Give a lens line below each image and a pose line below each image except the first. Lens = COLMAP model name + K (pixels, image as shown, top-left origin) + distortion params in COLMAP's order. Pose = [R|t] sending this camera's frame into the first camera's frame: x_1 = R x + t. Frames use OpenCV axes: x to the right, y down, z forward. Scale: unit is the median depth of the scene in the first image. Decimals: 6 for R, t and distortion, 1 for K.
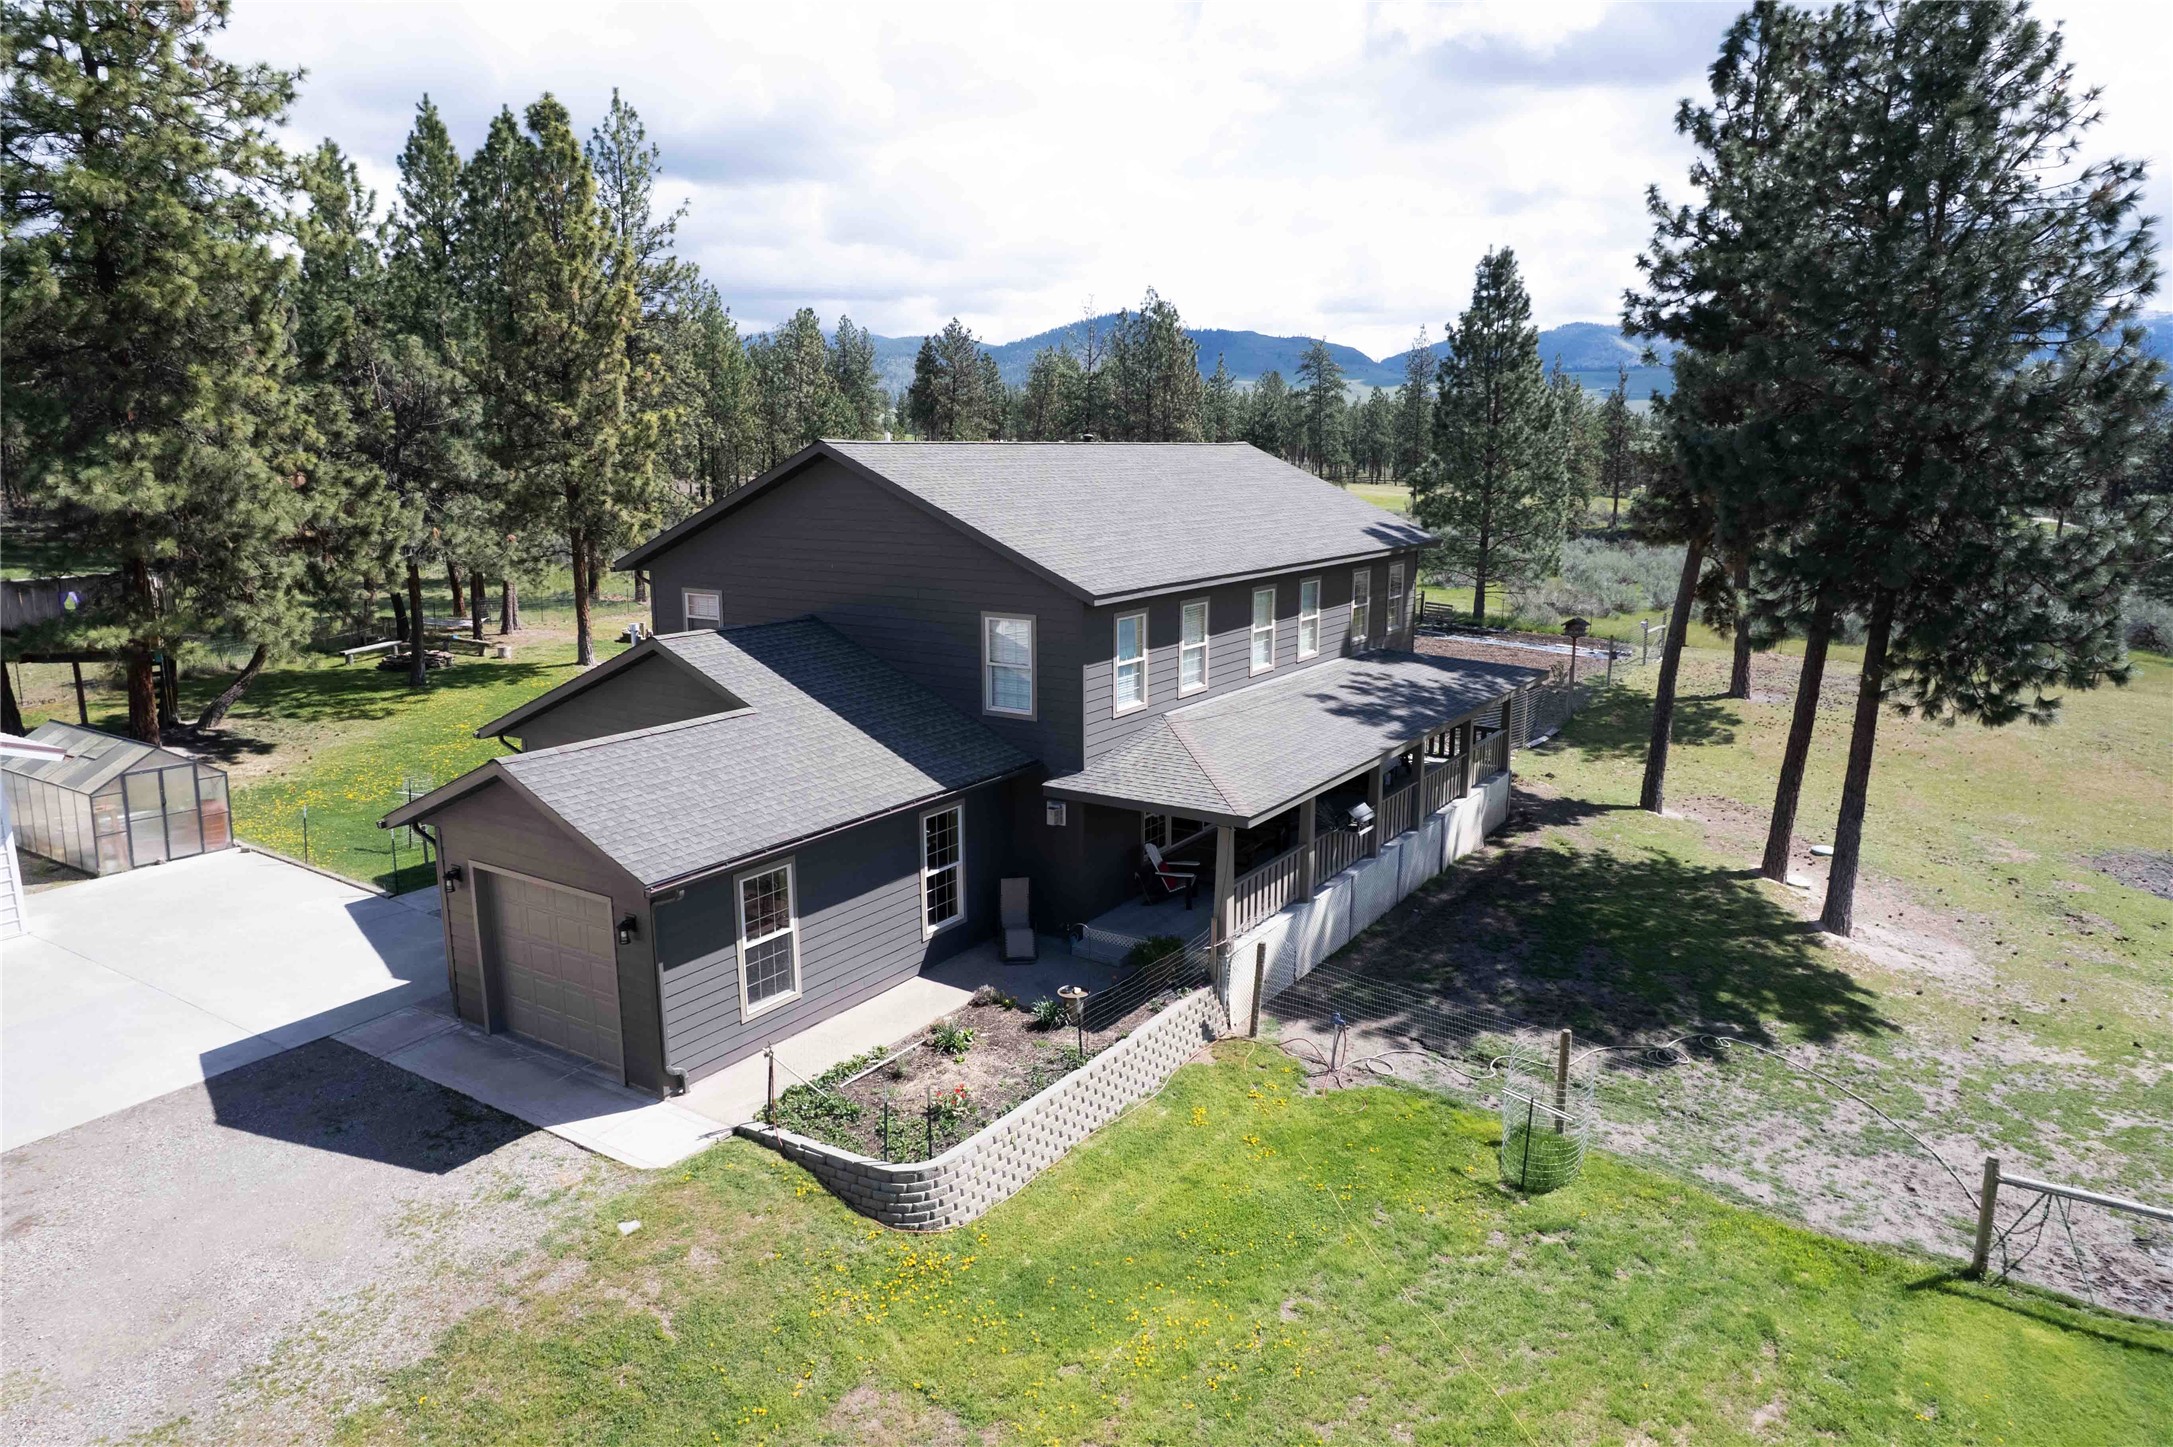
lens RADIAL K [[1386.1, 0, 1089.5], [0, 1386.1, 730.2], [0, 0, 1]] dist [-0.078163, 0.070287]
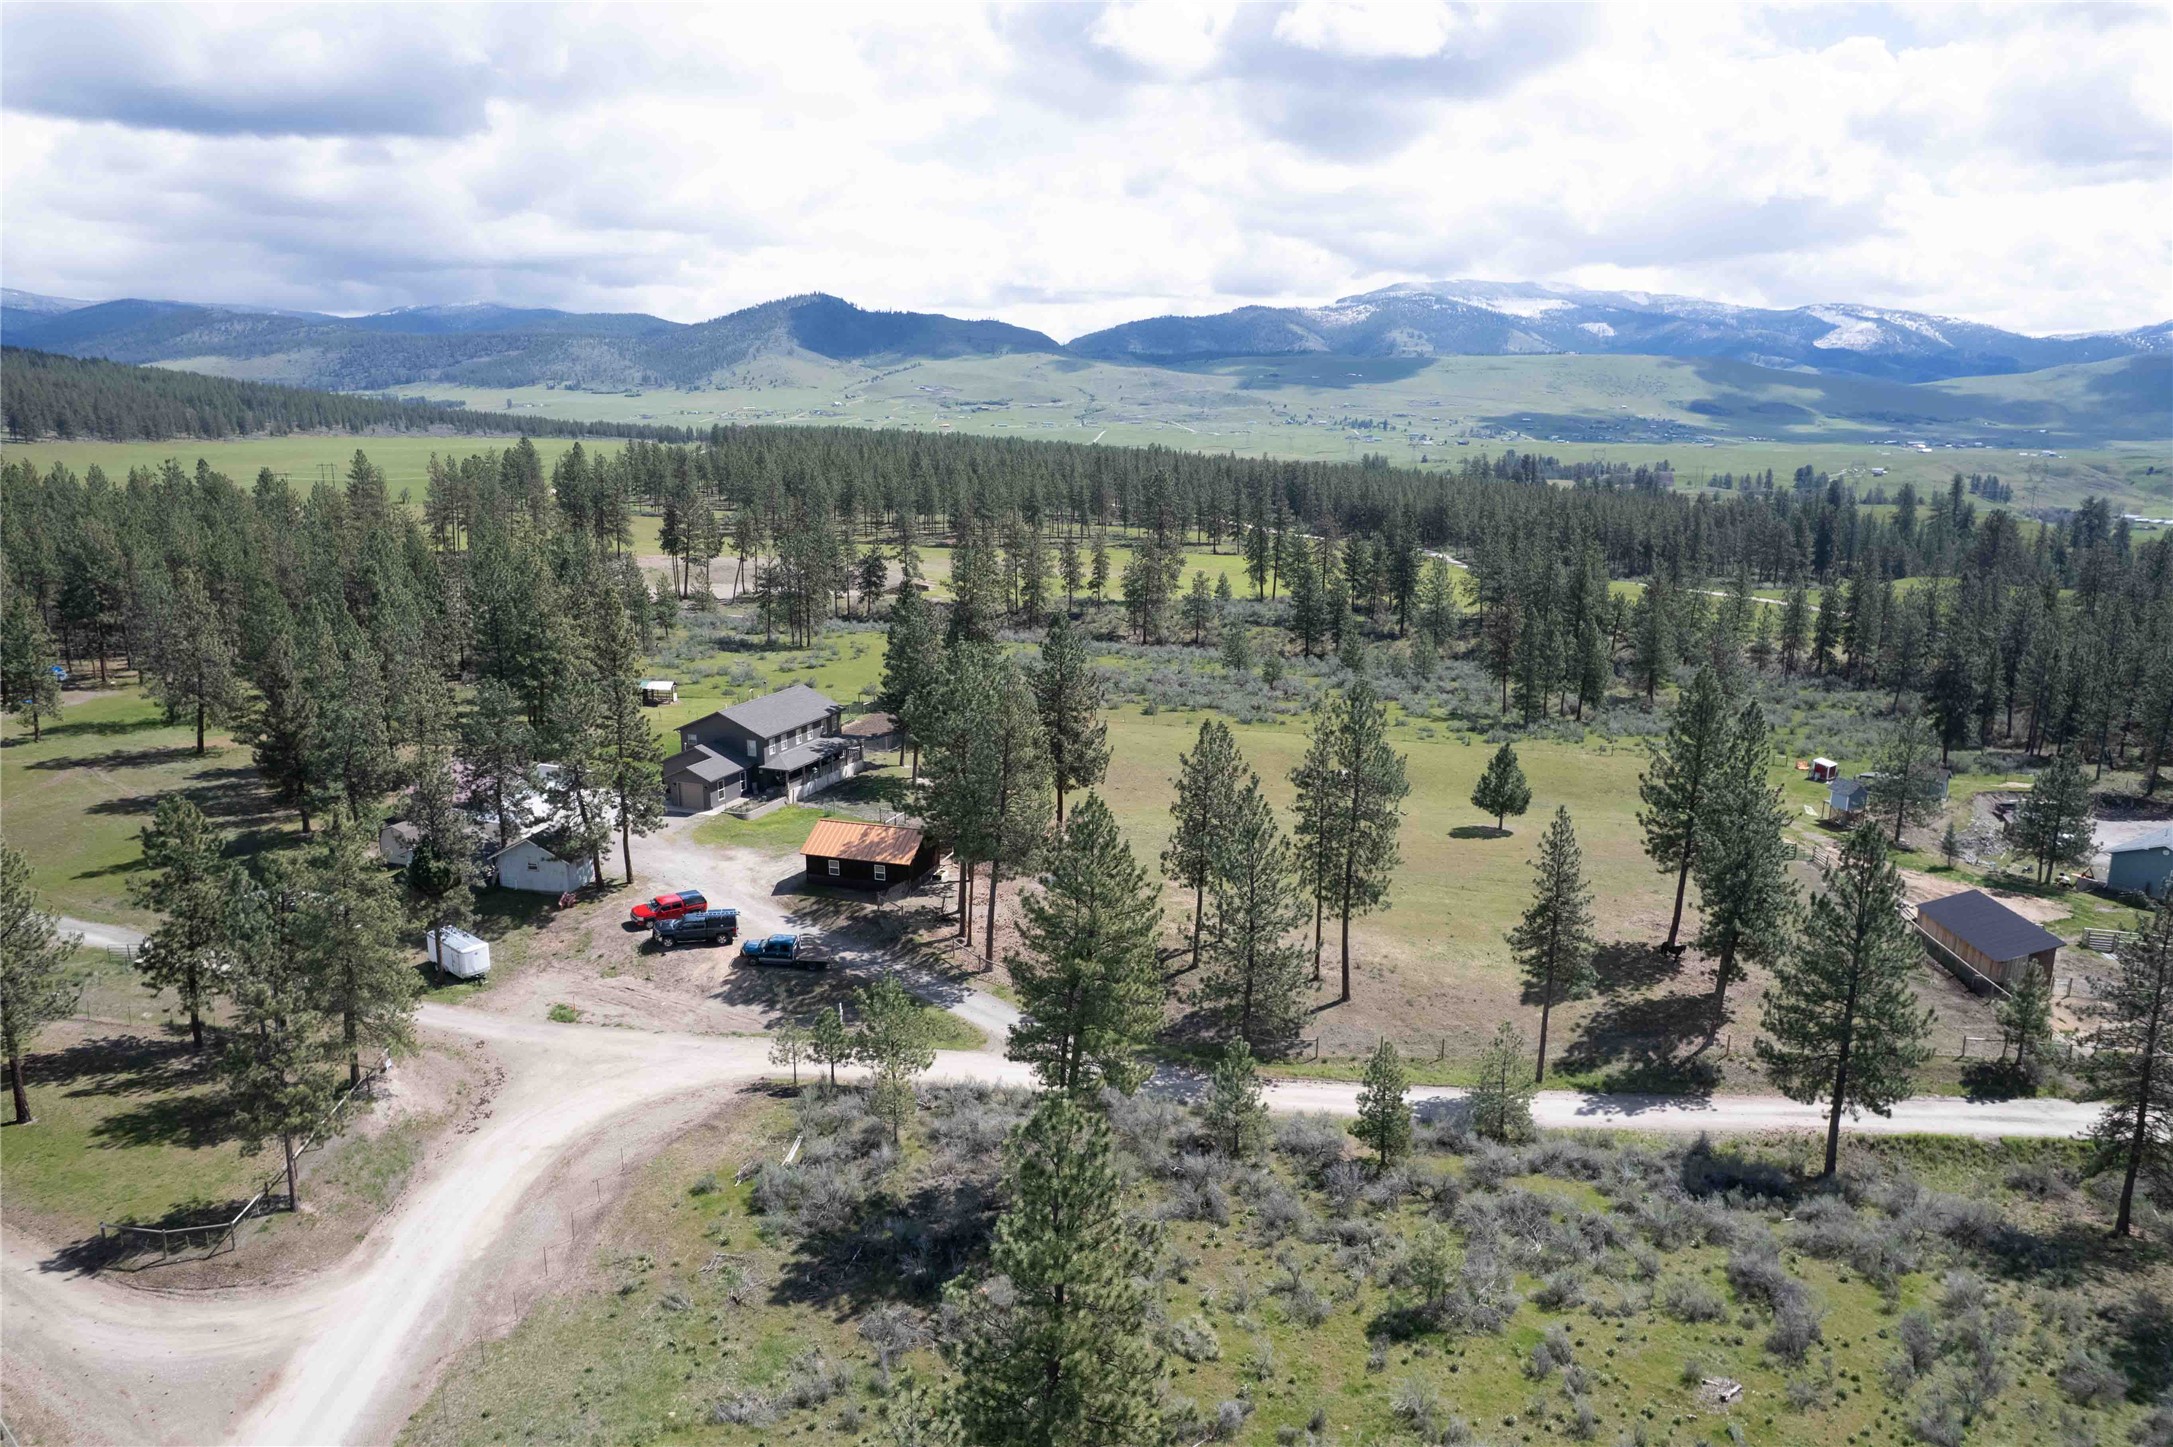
lens RADIAL K [[1377.3, 0, 1086.5], [0, 1377.3, 723.5], [0, 0, 1]] dist [-0.086828, 0.073317]
pose [[0.977353, -0.044194, 0.206947, 0.123551], [0.041389, 0.998983, 0.017864, -0.178815], [-0.207526, -0.008894, 0.978189, -4.664466]]
